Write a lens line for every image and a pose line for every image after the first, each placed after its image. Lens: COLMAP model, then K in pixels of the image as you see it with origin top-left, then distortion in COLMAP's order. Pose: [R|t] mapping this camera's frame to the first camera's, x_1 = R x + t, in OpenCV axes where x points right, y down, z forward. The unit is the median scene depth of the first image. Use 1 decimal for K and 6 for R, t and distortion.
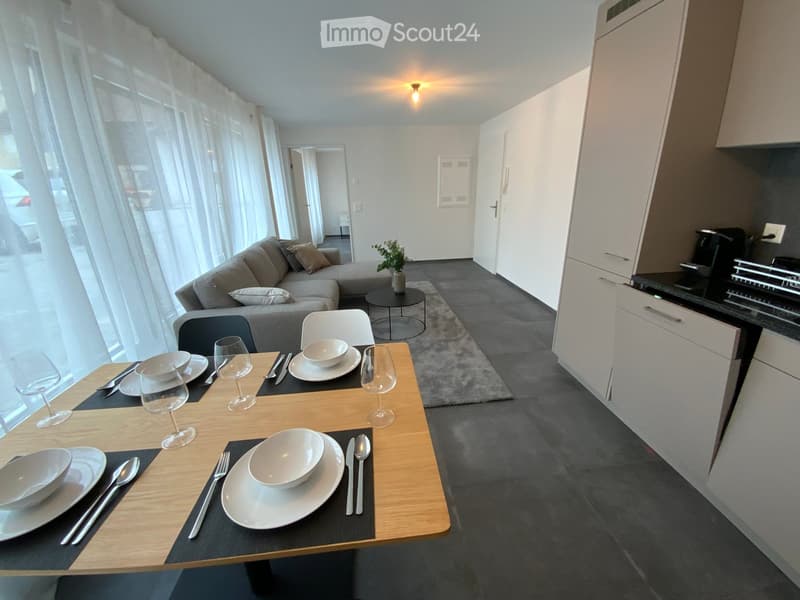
lens RADIAL K [[323.1, 0, 403.3], [0, 323.1, 299.7], [0, 0, 1]] dist [0.021689, -0.018045]
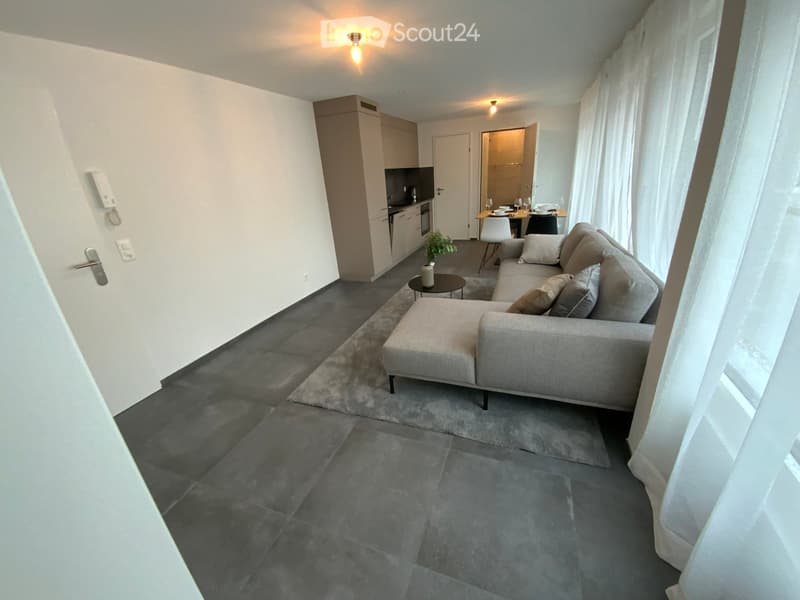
lens RADIAL K [[323.1, 0, 403.3], [0, 323.1, 299.7], [0, 0, 1]] dist [0.021689, -0.018045]
pose [[-0.881464, -0.090052, 0.463585, -0.415336], [0.239387, 0.760980, 0.602996, -0.628341], [-0.407080, 0.642496, -0.649219, 1.759538]]
